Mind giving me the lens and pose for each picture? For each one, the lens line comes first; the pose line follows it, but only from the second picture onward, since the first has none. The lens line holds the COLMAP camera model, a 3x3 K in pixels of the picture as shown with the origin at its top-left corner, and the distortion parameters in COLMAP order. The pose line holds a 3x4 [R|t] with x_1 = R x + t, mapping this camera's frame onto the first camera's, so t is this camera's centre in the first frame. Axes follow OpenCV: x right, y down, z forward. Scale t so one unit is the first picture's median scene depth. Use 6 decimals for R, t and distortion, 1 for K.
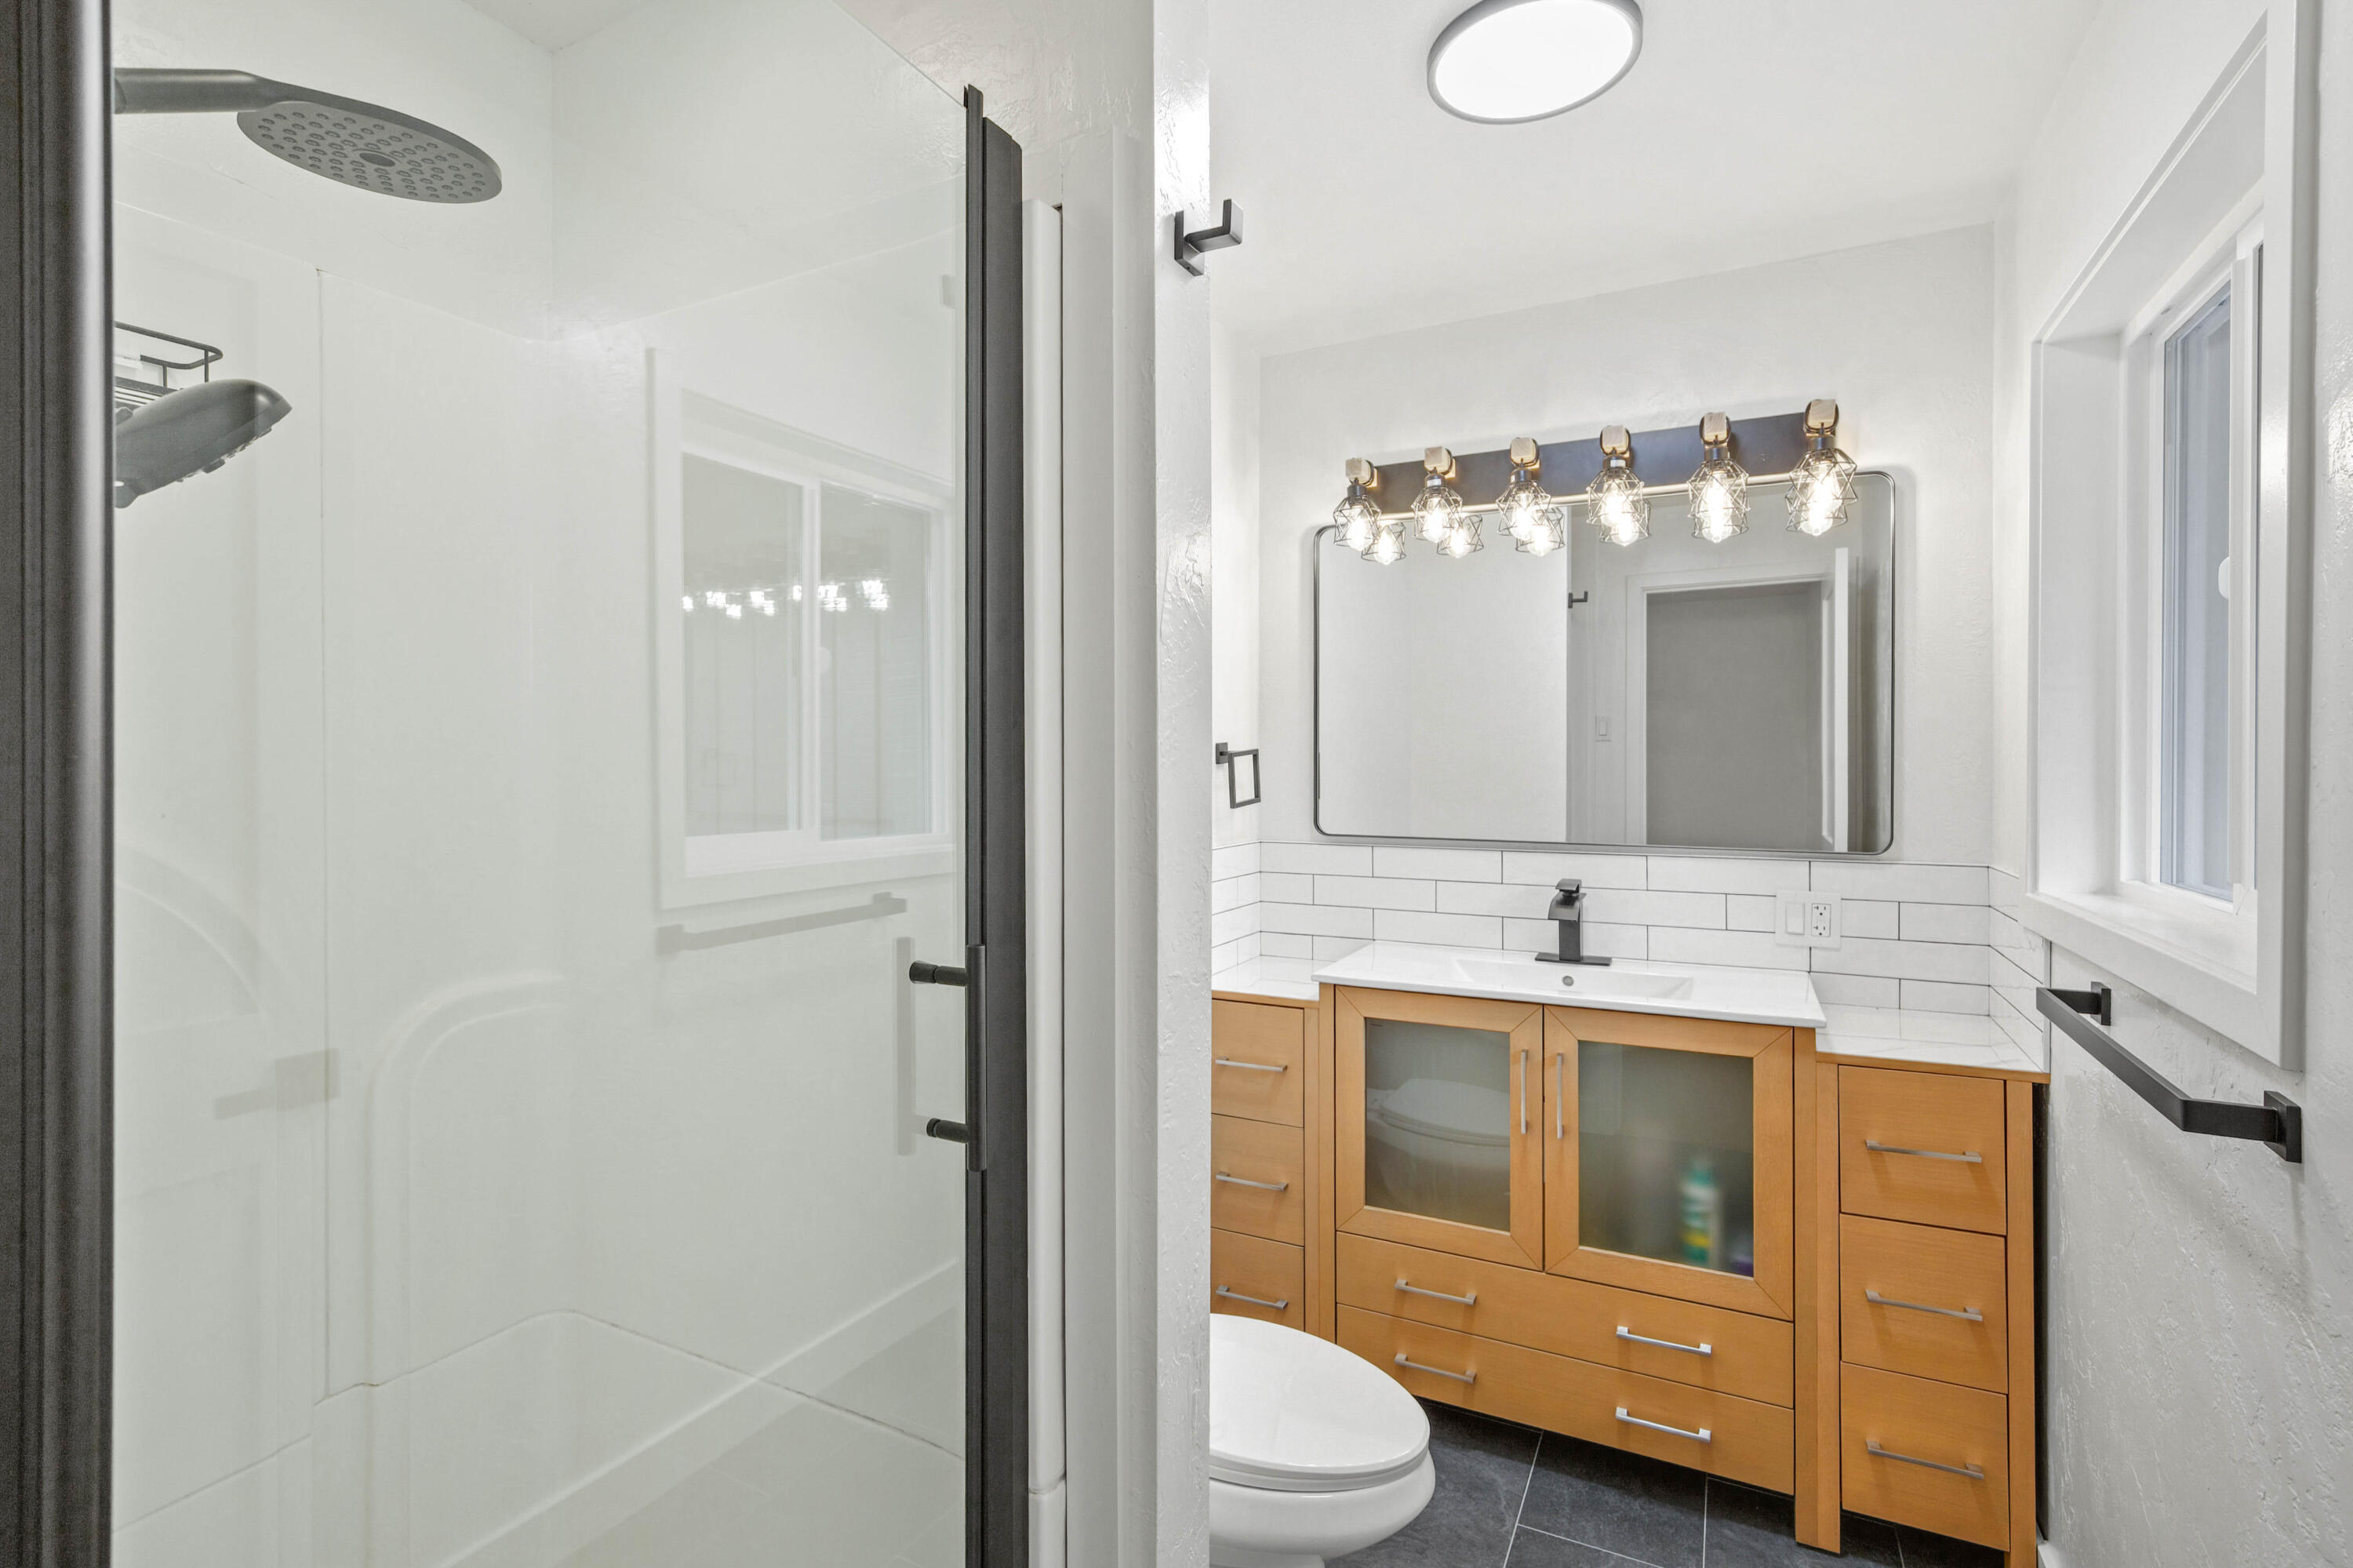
lens RADIAL K [[1091.3, 0, 1167.2], [0, 1091.3, 766.8], [0, 0, 1]] dist [-0.007467, 0.005299]
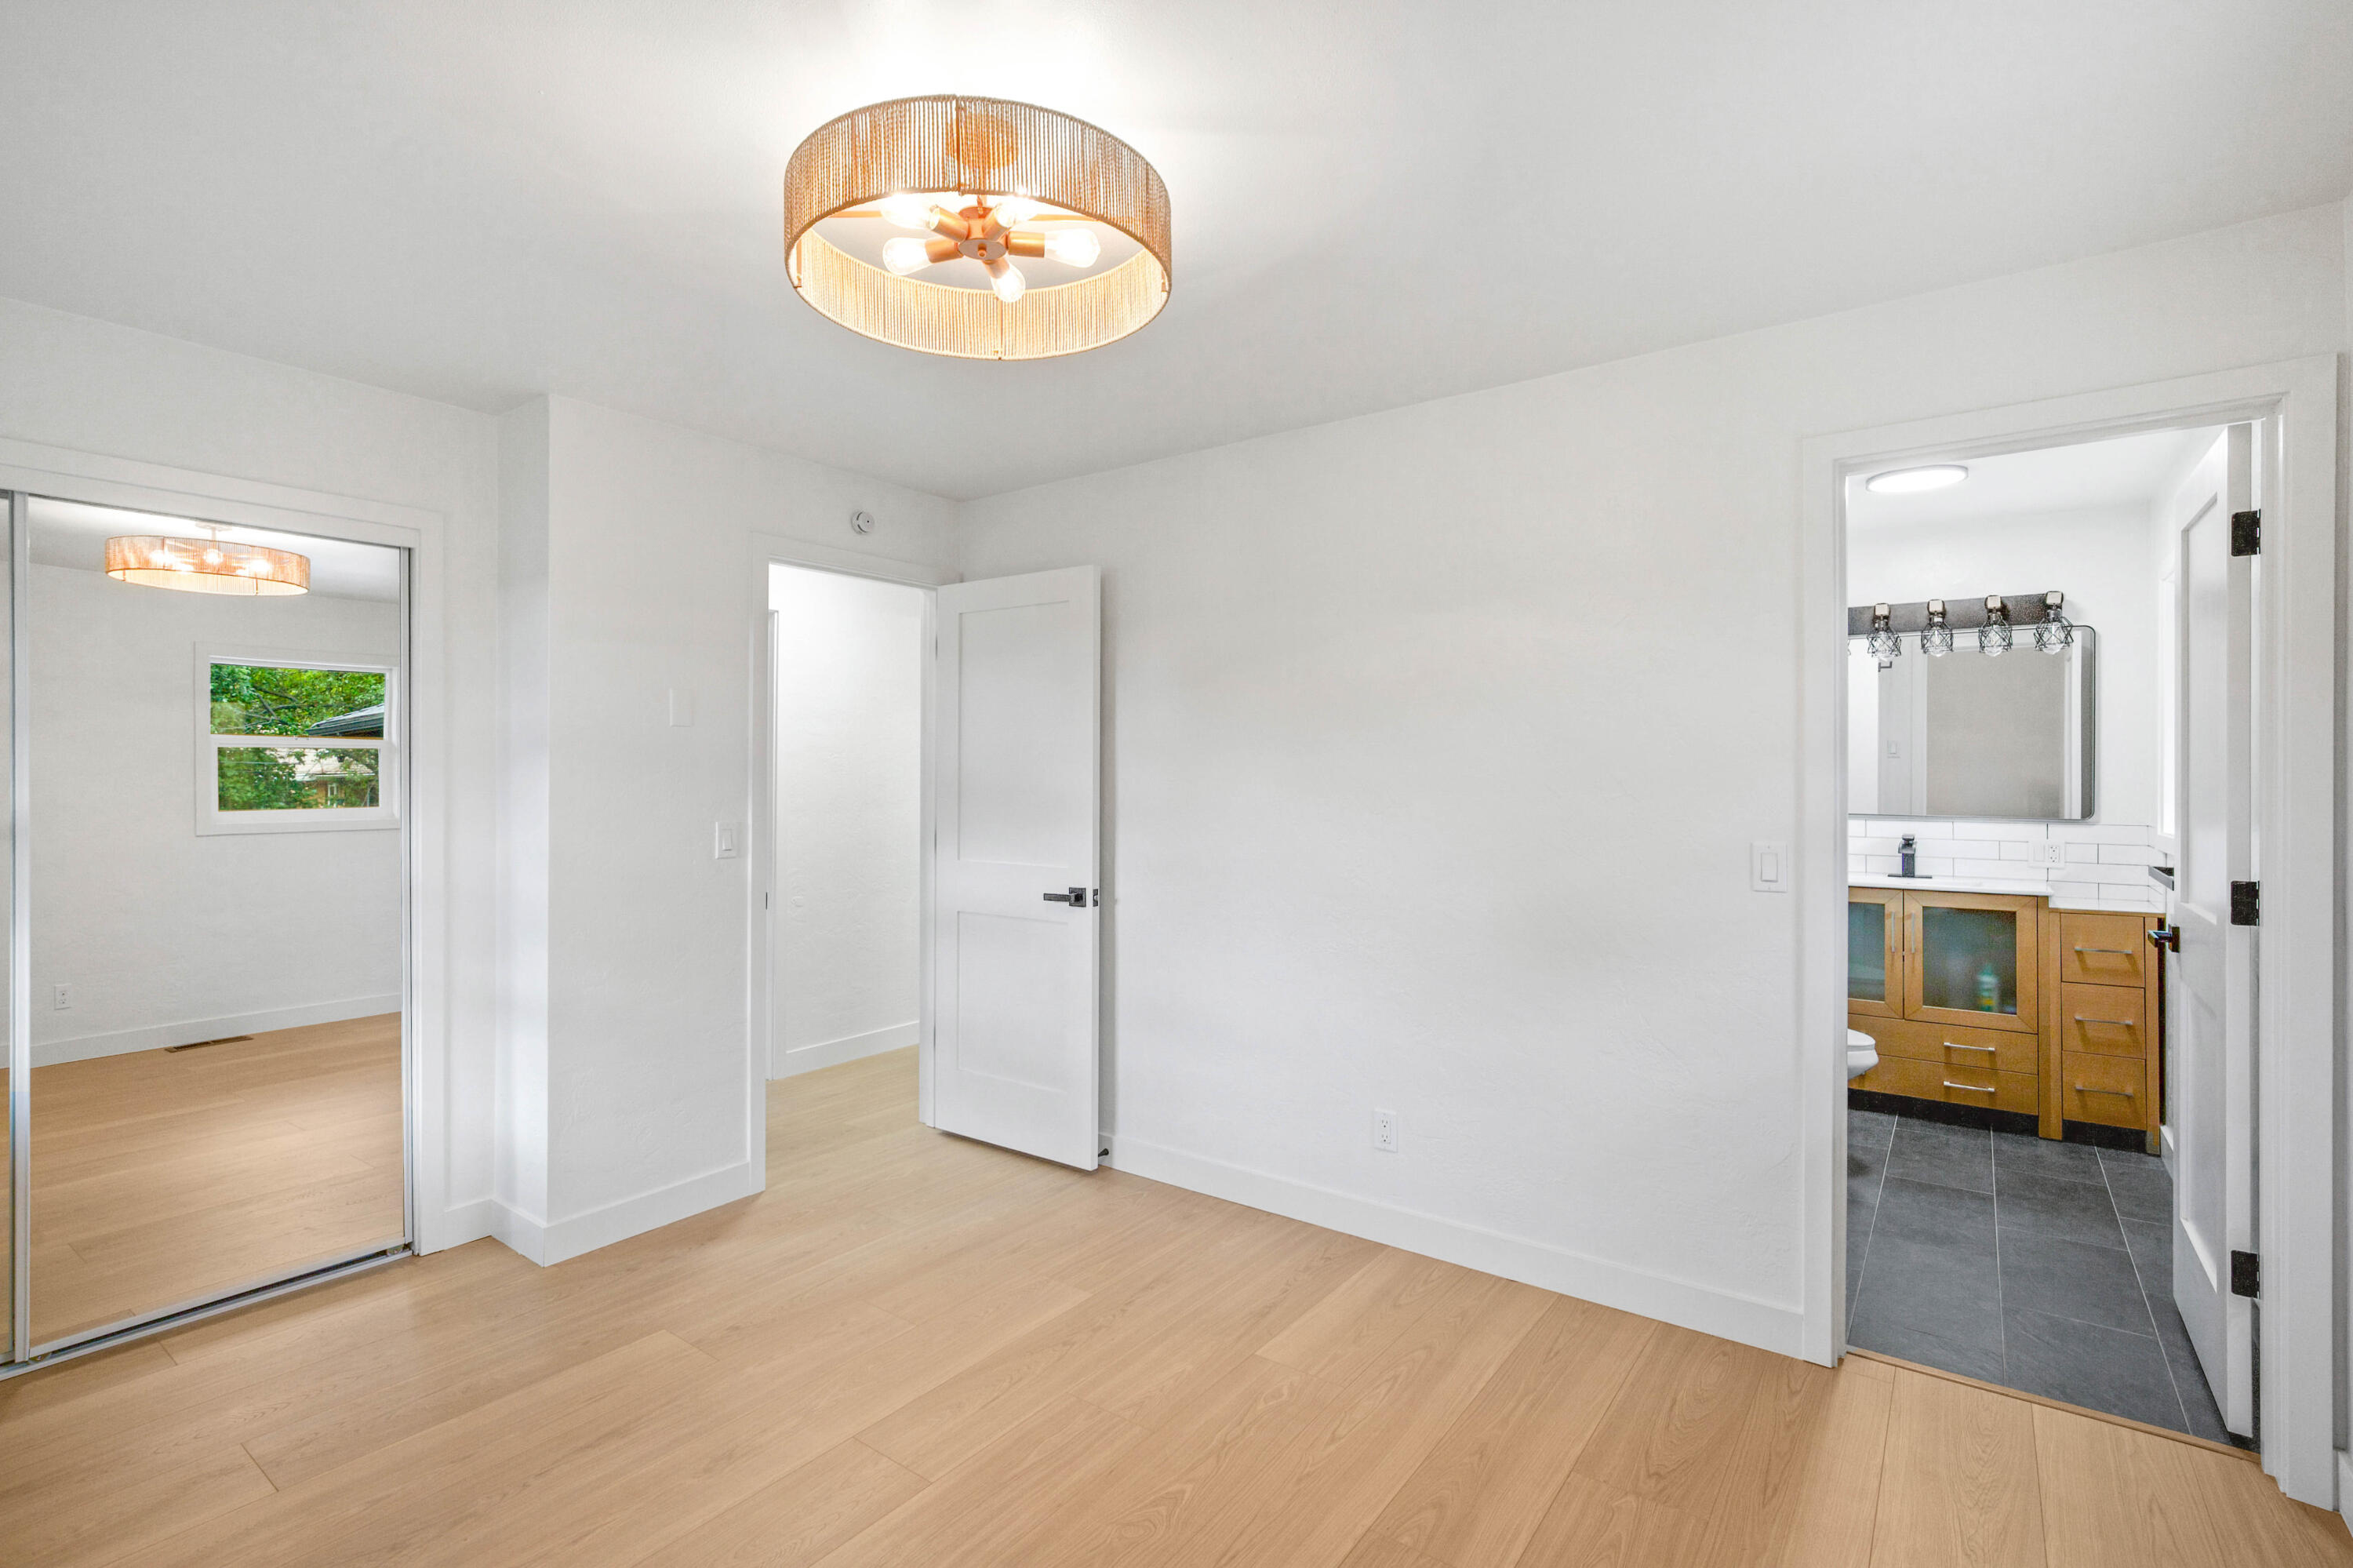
lens RADIAL K [[1061.5, 0, 1208.5], [0, 1061.5, 775.0], [0, 0, 1]] dist [0.011902, -0.000210]
pose [[0.990018, 0.001482, -0.140934, -0.717899], [-0.001272, 0.999998, 0.001580, -0.002091], [0.140936, -0.001385, 0.990018, -1.267067]]
